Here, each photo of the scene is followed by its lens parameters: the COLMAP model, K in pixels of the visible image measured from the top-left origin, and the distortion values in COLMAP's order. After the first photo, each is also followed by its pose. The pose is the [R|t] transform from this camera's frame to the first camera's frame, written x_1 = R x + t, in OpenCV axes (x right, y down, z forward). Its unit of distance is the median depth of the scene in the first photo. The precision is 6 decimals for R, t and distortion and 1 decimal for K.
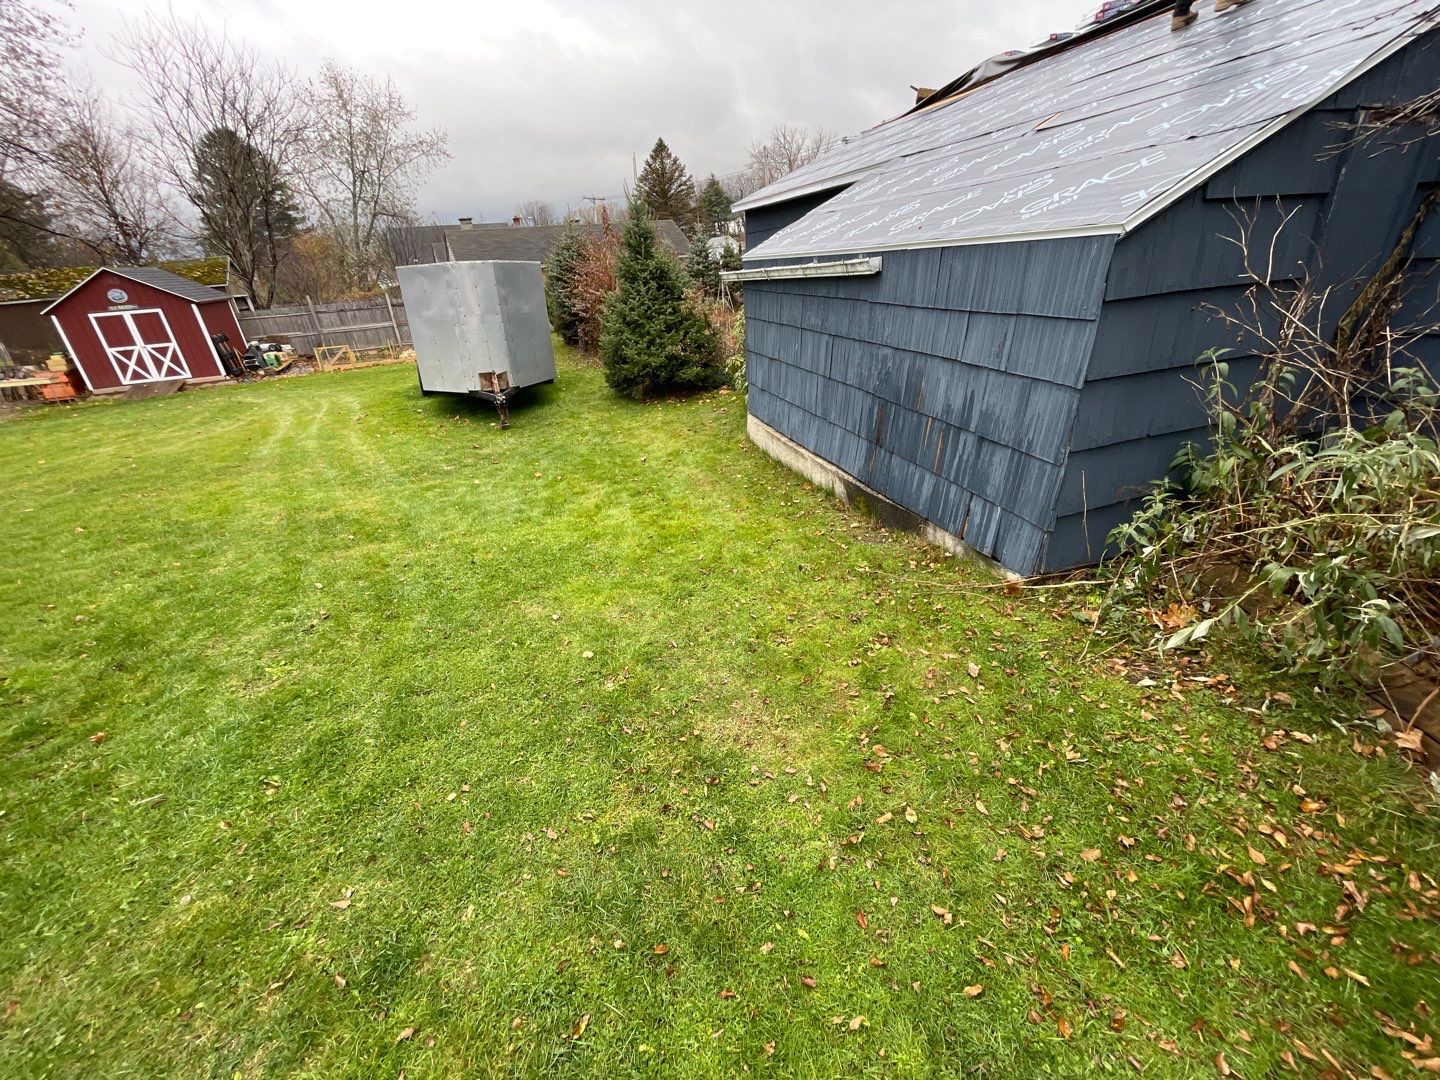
lens RADIAL K [[574.1, 0, 699.4], [0, 574.1, 539.3], [0, 0, 1]] dist [0.009436, -0.000581]
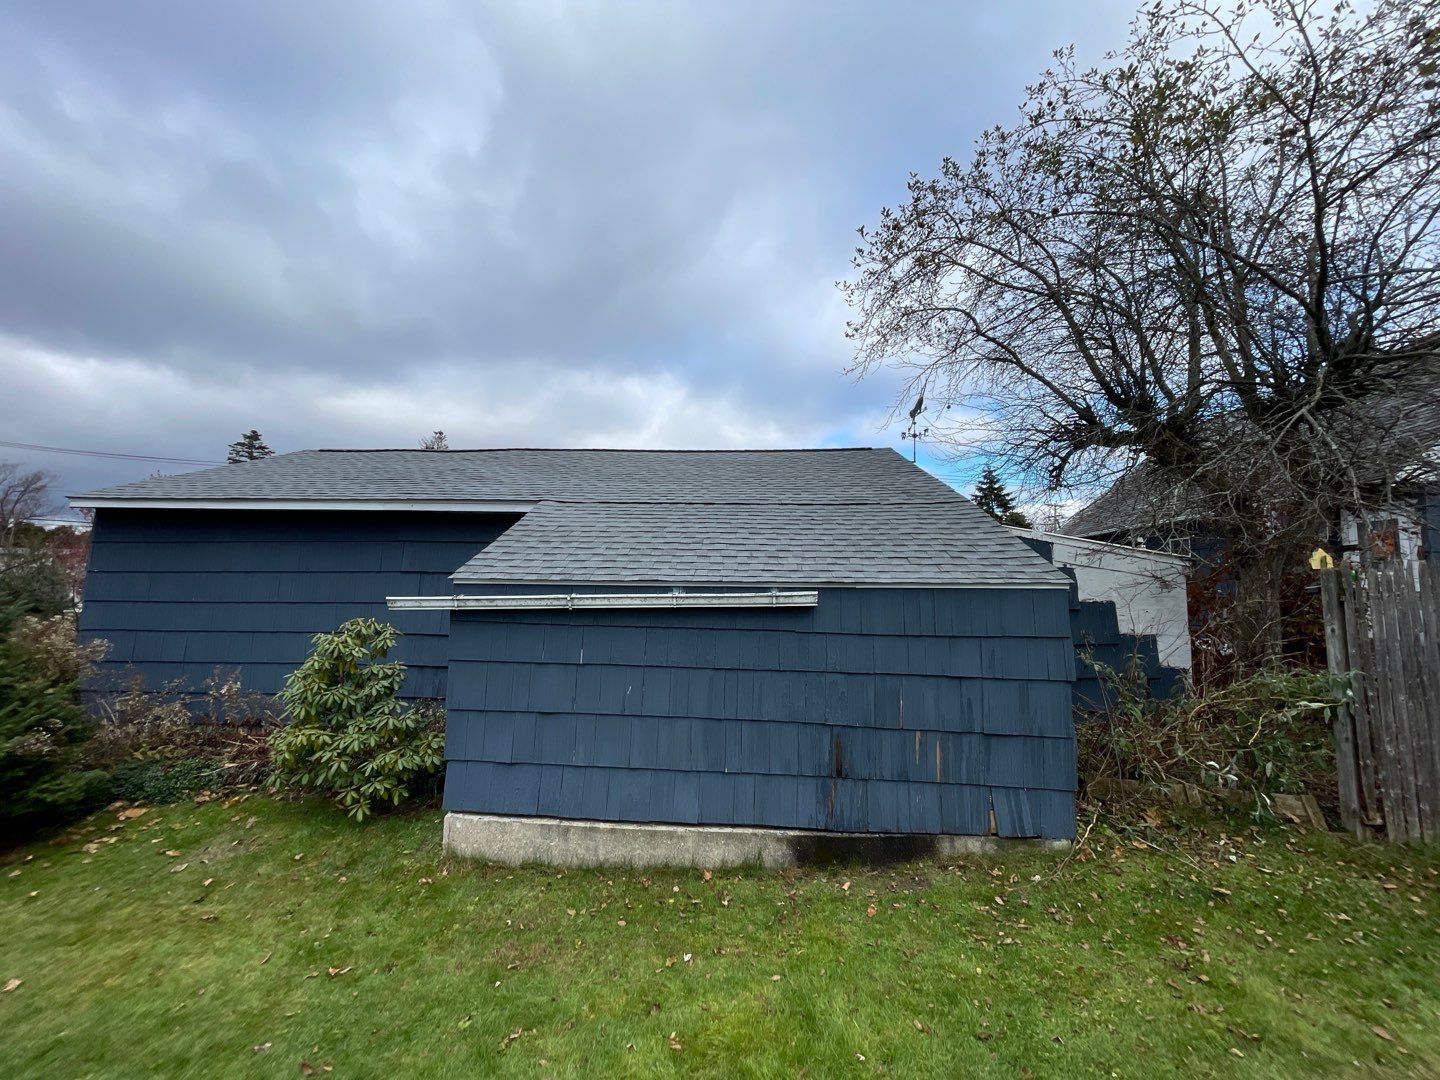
lens RADIAL K [[577.8, 0, 716.3], [0, 577.8, 537.3], [0, 0, 1]] dist [-0.003079, 0.000747]
pose [[0.339452, 0.157830, 0.927288, -0.486602], [0.375410, 0.881172, -0.287407, -0.225957], [-0.862461, 0.445674, 0.239865, 0.566049]]
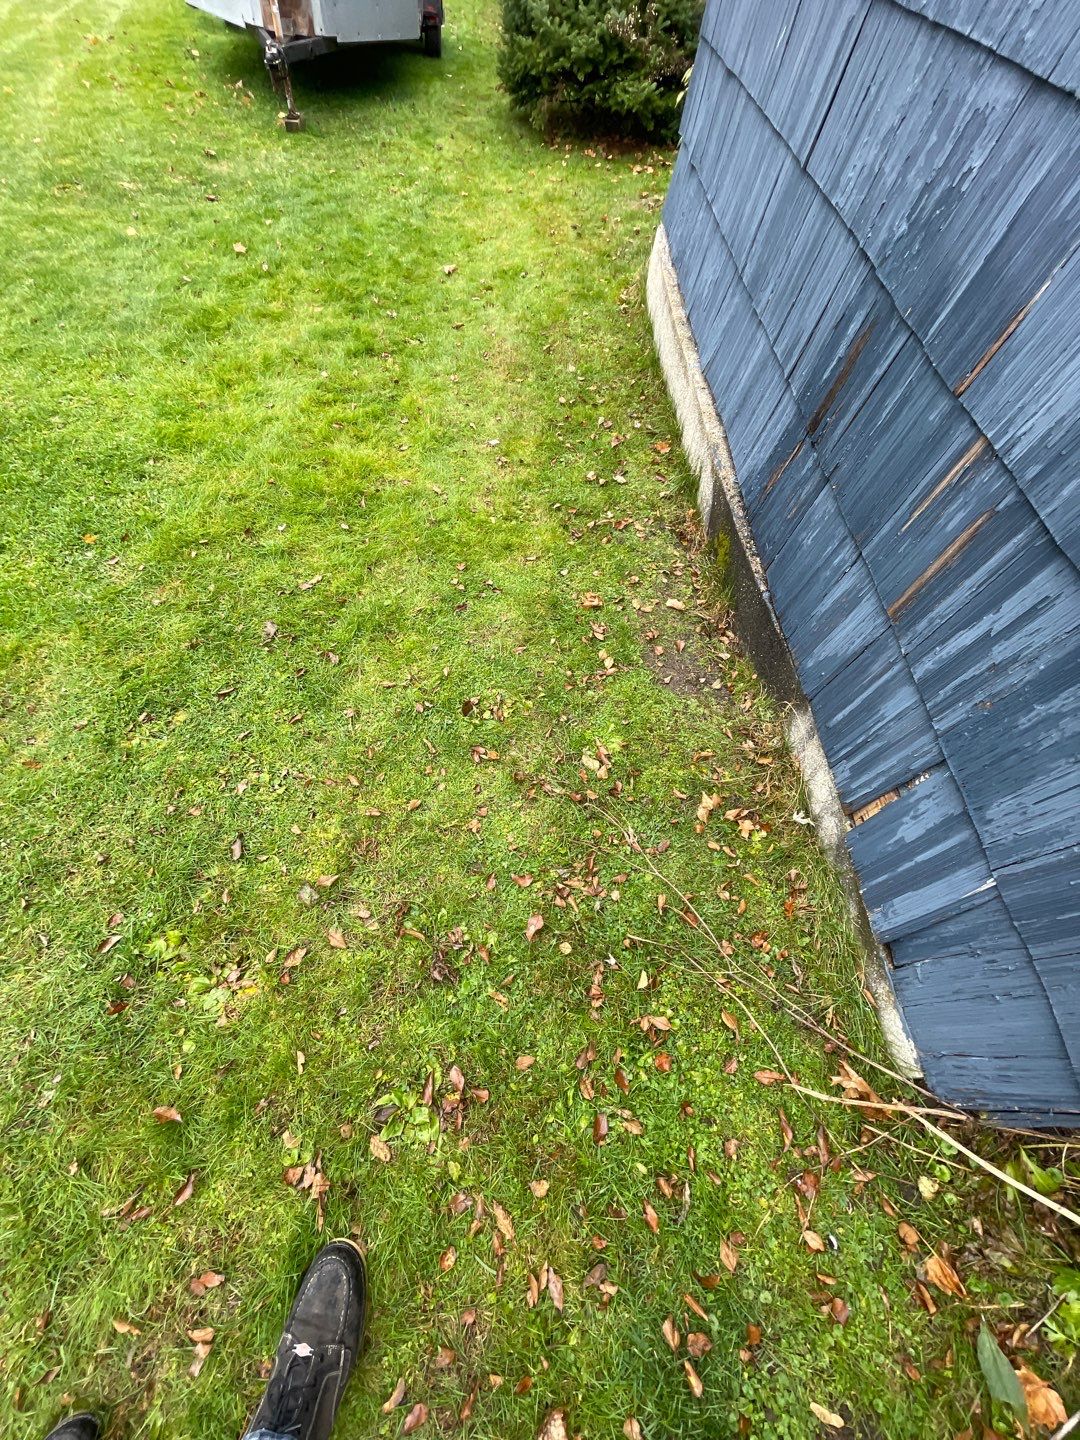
lens RADIAL K [[577.8, 0, 537.8], [0, 577.8, 709.7], [0, 0, 1]] dist [-0.003079, 0.000747]
pose [[0.946912, 0.320495, -0.025307, 0.152335], [-0.262577, 0.816404, 0.514332, -0.119935], [0.185502, -0.480382, 0.857218, 0.407458]]
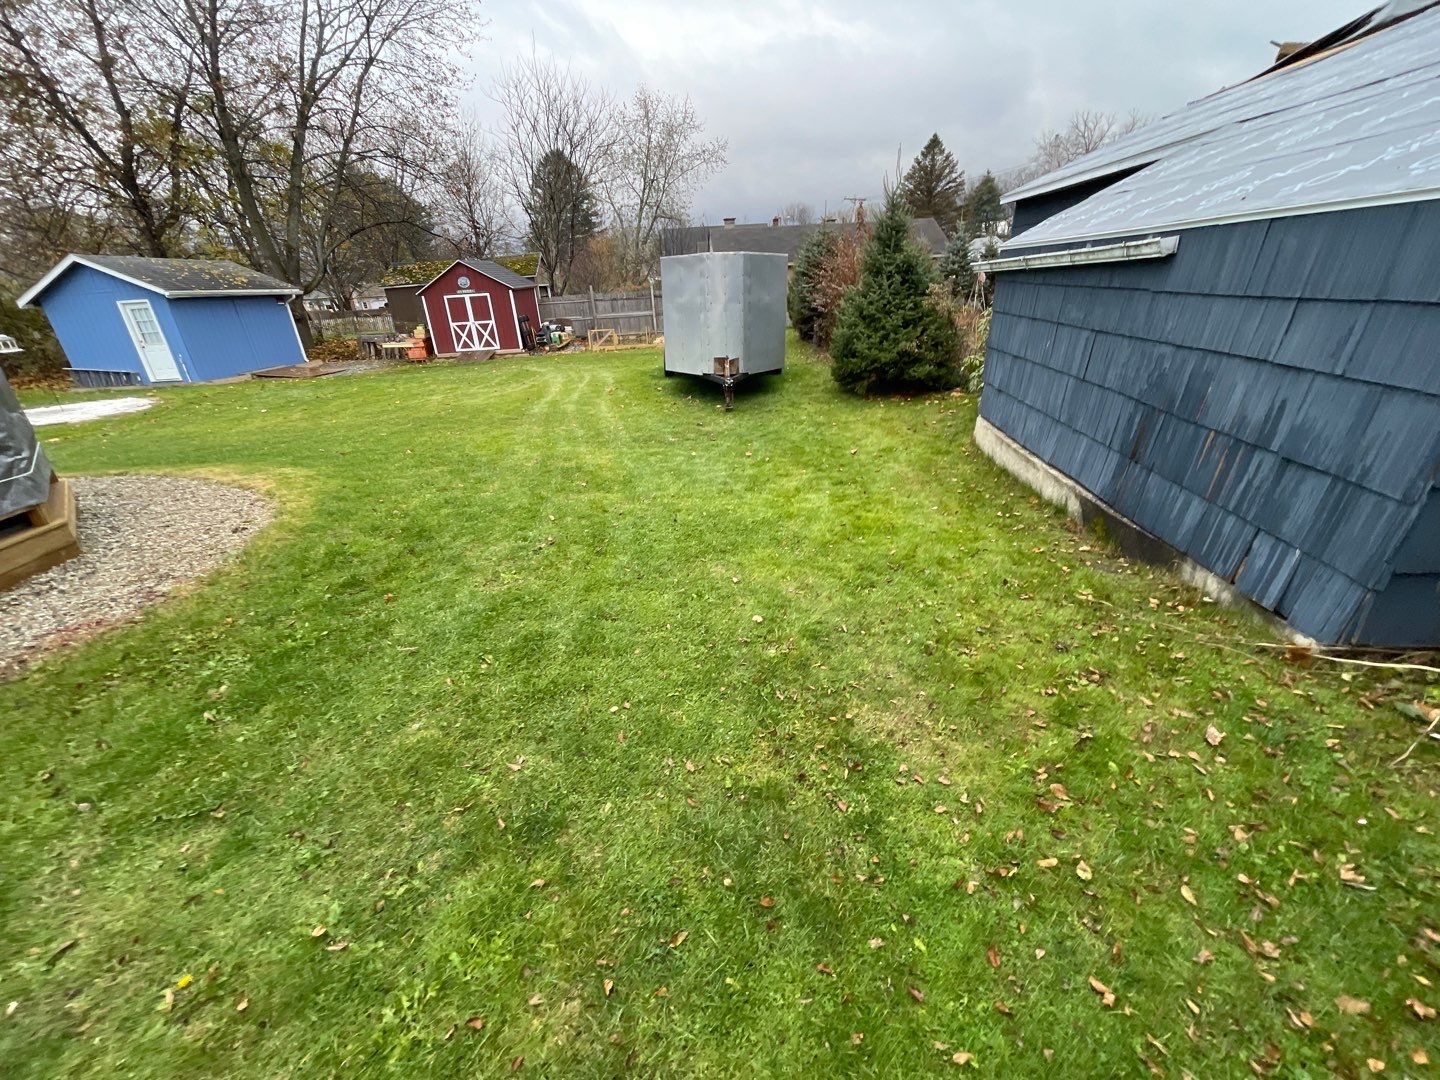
lens RADIAL K [[570.8, 0, 710.7], [0, 570.8, 532.4], [0, 0, 1]] dist [0.002188, 0.004599]
pose [[0.931538, 0.165514, -0.323794, 0.015544], [-0.168237, 0.985548, 0.019774, 0.021463], [0.322388, 0.036054, 0.945921, 0.003352]]
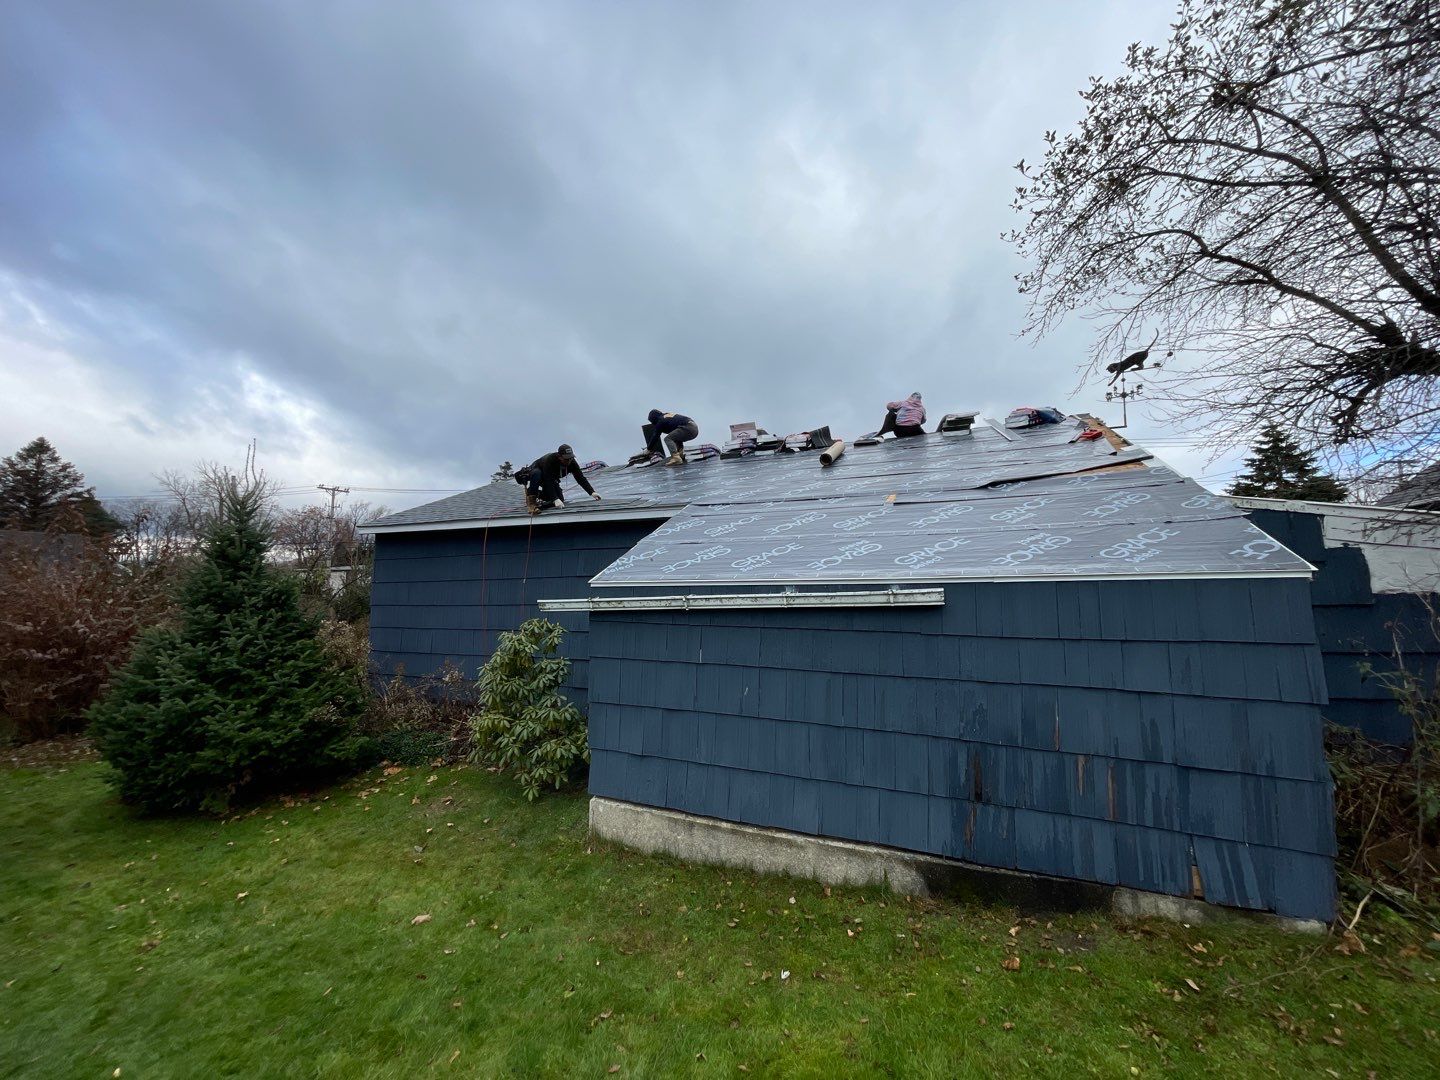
lens RADIAL K [[577.8, 0, 716.3], [0, 577.8, 537.3], [0, 0, 1]] dist [-0.003079, 0.000747]
pose [[0.642158, 0.128318, 0.755756, -0.415274], [0.299788, 0.865335, -0.401649, -0.196228], [-0.705521, 0.484489, 0.517214, 0.485475]]
